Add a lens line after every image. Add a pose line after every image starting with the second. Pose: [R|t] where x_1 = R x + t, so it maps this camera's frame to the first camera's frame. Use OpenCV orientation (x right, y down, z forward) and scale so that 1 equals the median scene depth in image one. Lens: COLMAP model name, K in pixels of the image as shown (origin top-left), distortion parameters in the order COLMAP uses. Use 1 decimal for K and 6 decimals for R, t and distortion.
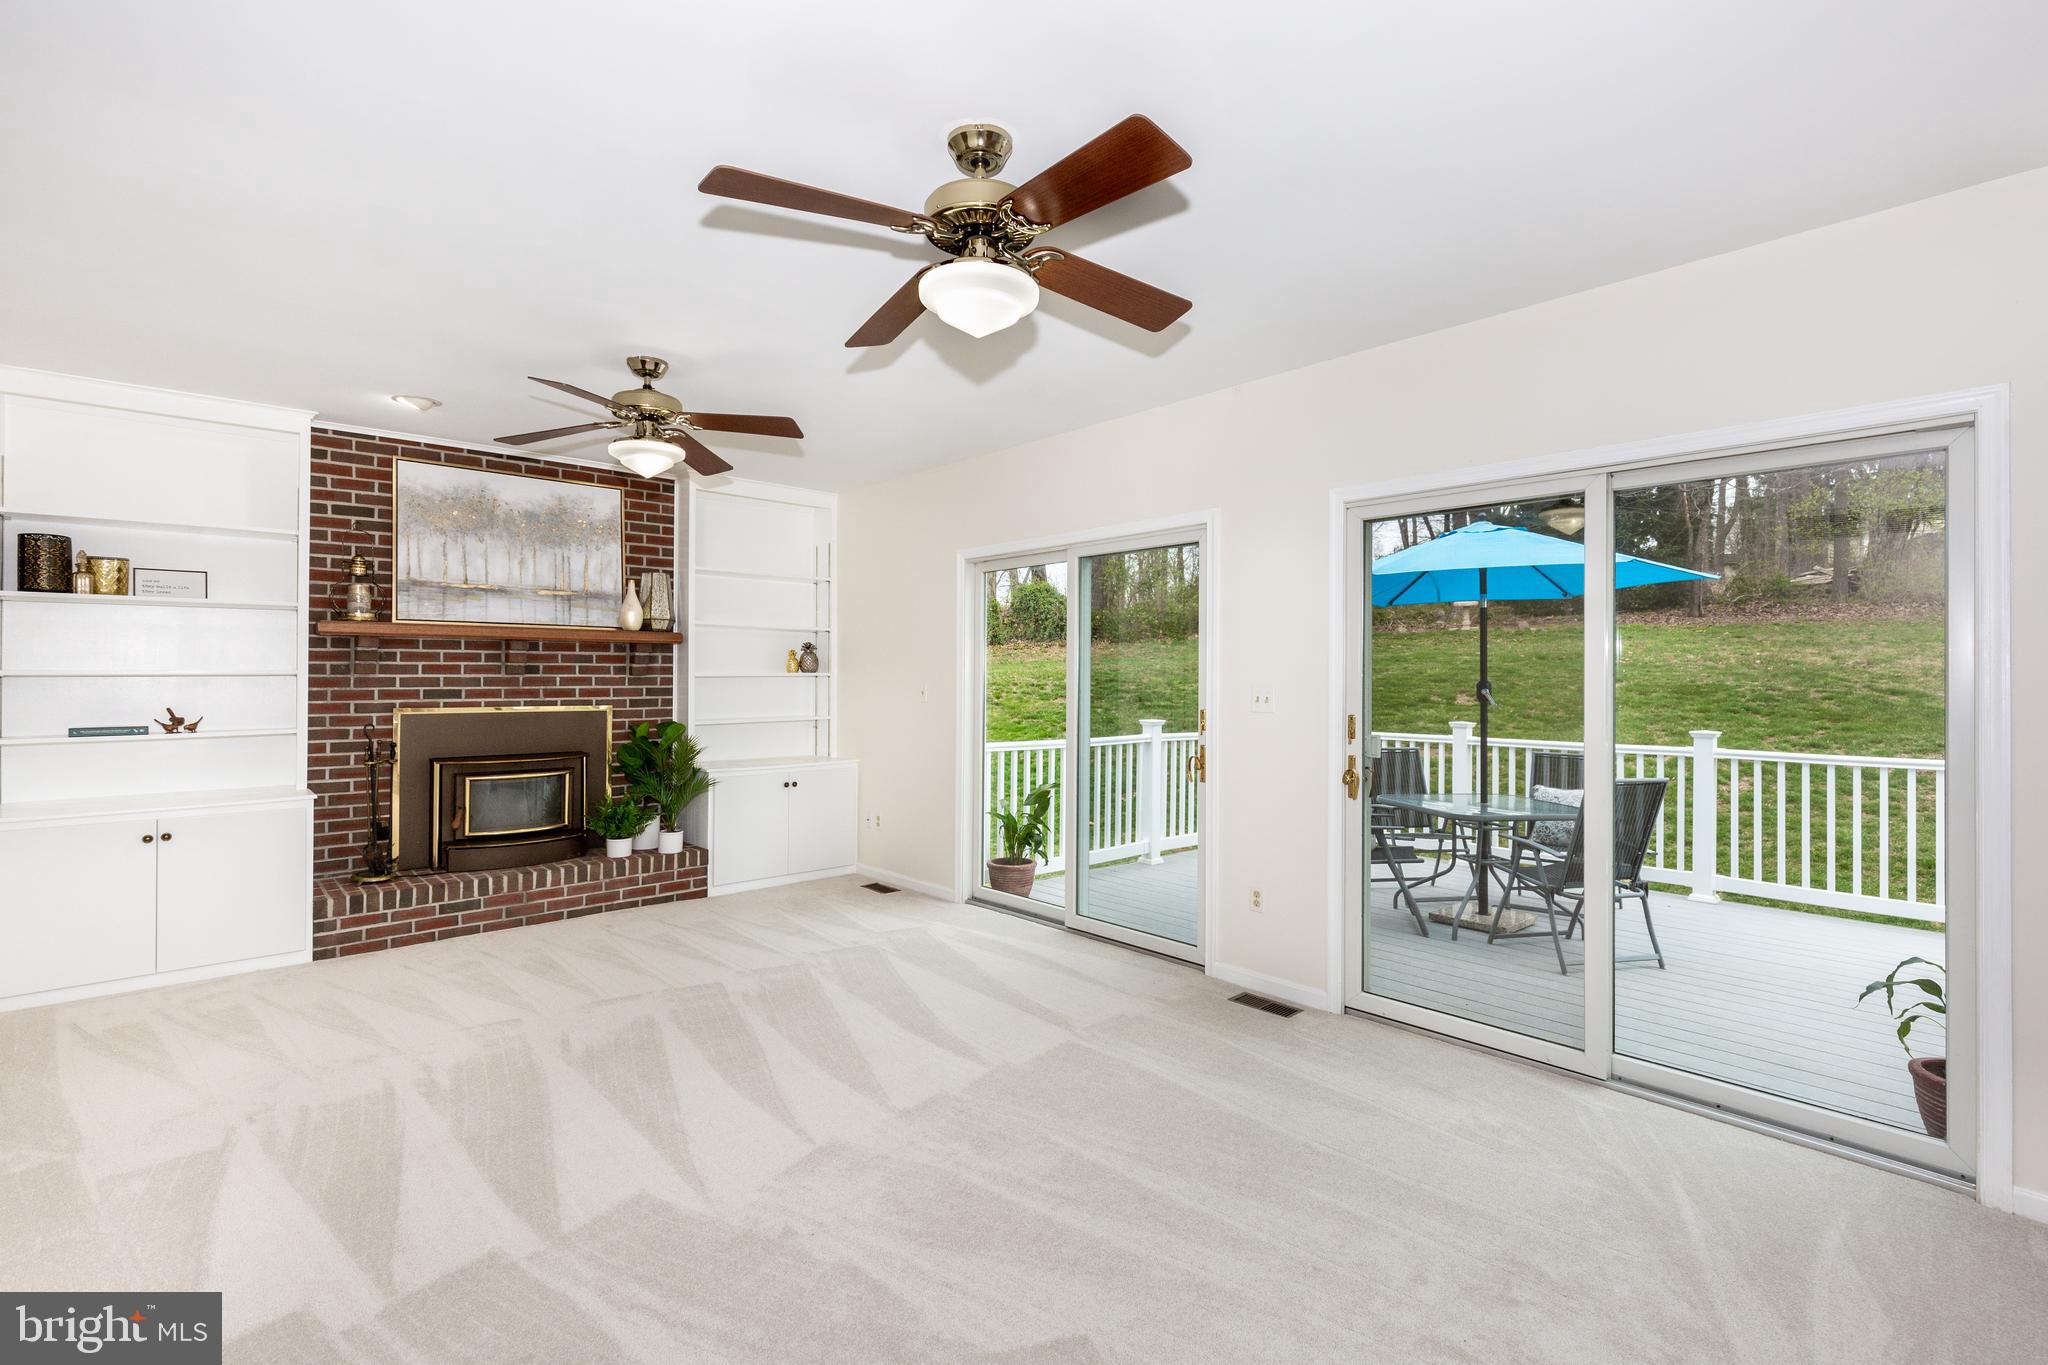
lens RADIAL K [[926.6, 0, 1021.6], [0, 926.6, 675.5], [0, 0, 1]] dist [0.009438, -0.001162]
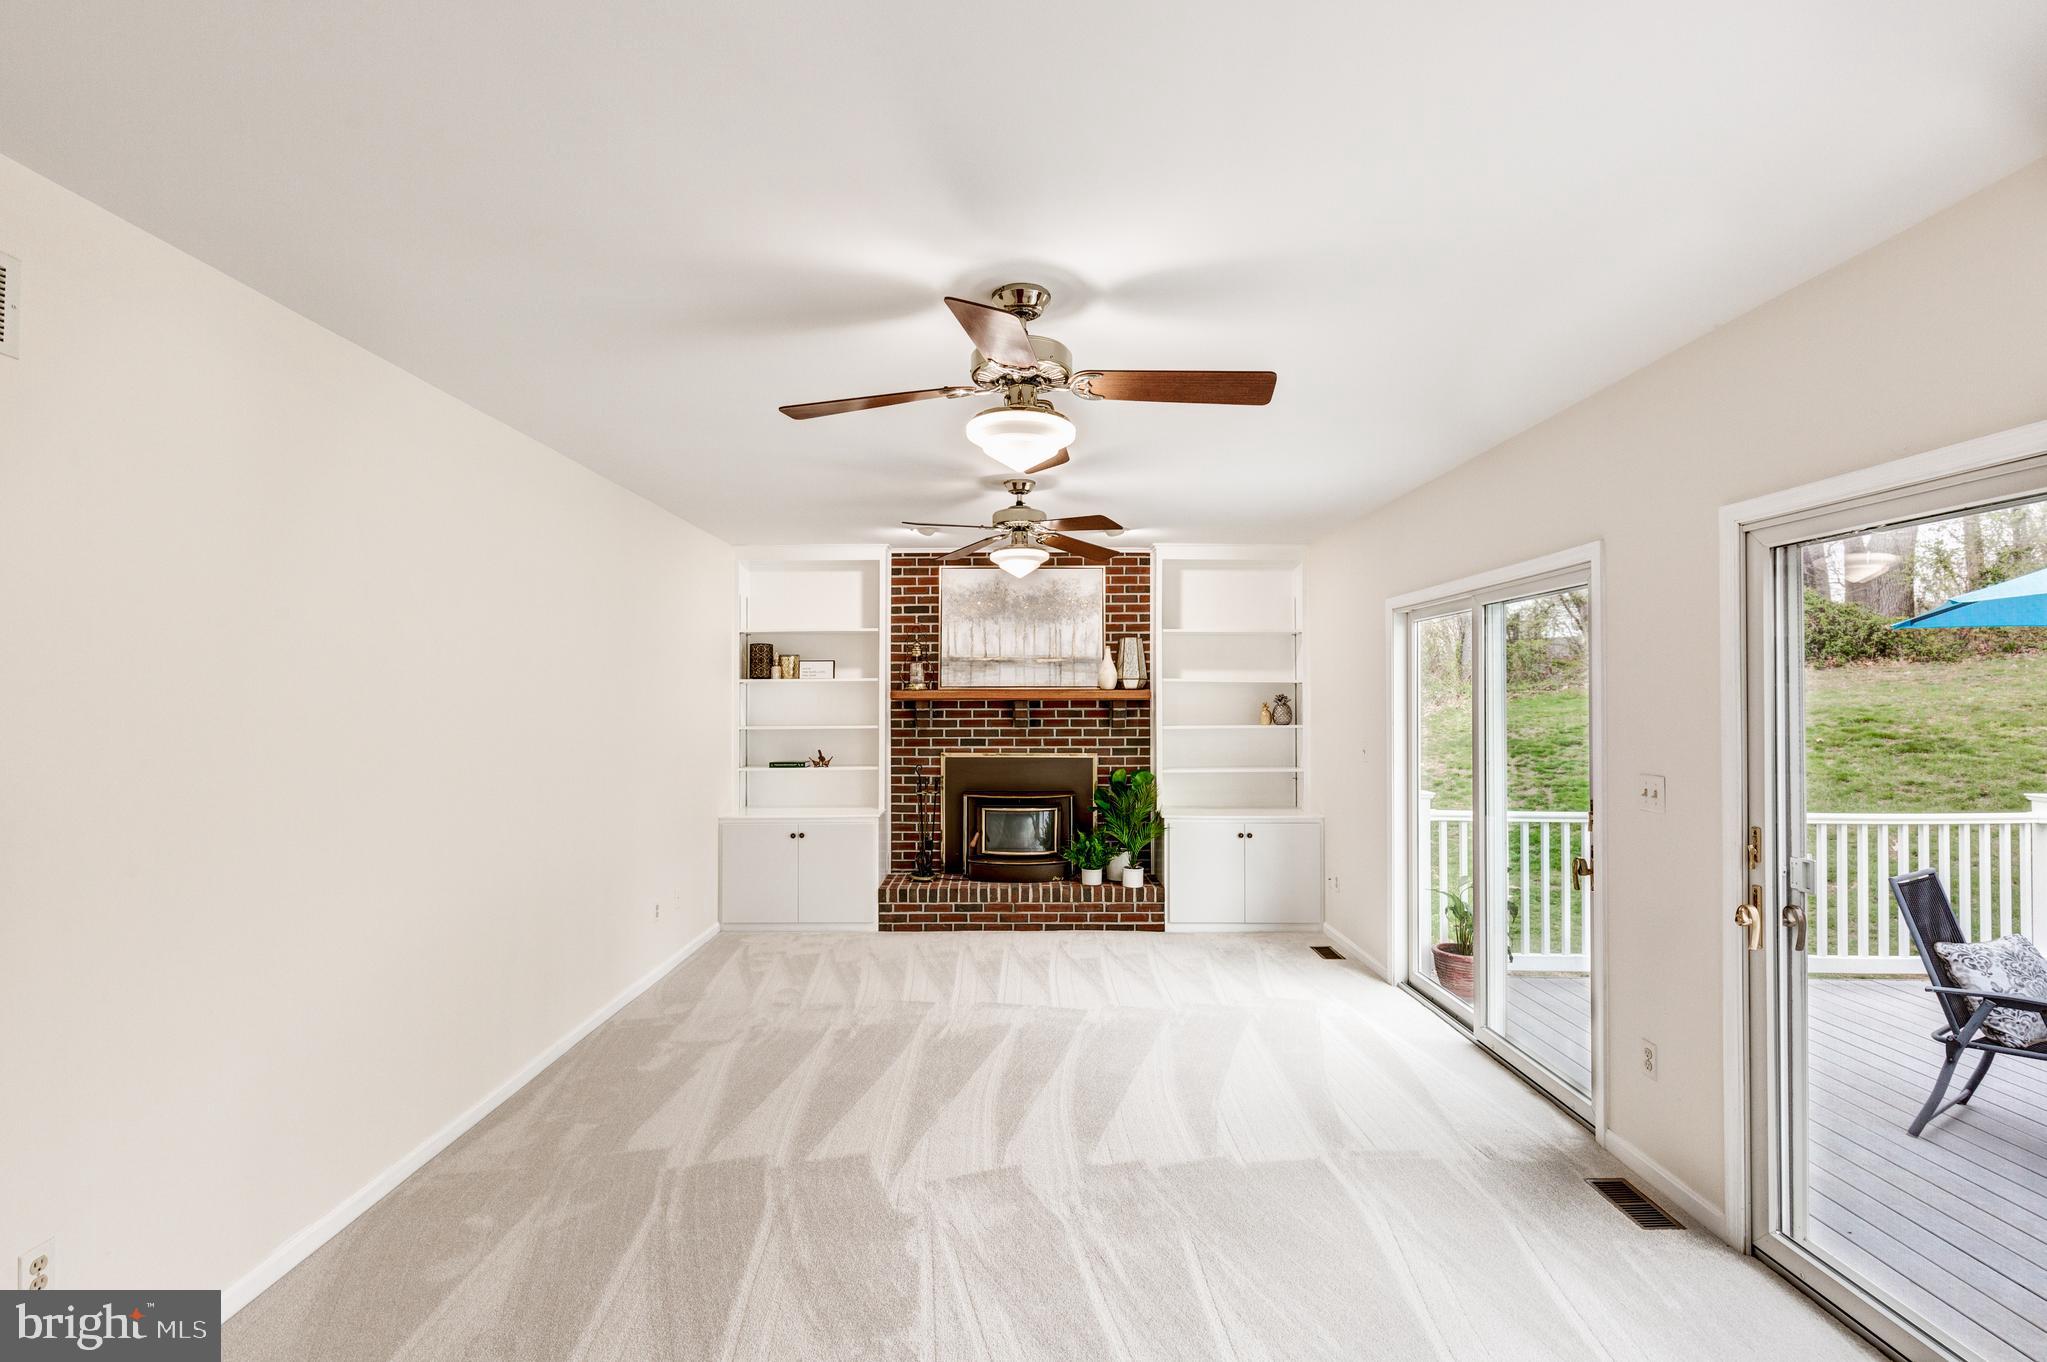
lens RADIAL K [[926.1, 0, 1021.4], [0, 926.1, 688.2], [0, 0, 1]] dist [0.009438, -0.001162]
pose [[0.741017, -0.010559, -0.671403, 0.308805], [0.003710, 0.999925, -0.011631, -0.041493], [0.671476, 0.006128, 0.741001, 0.081711]]
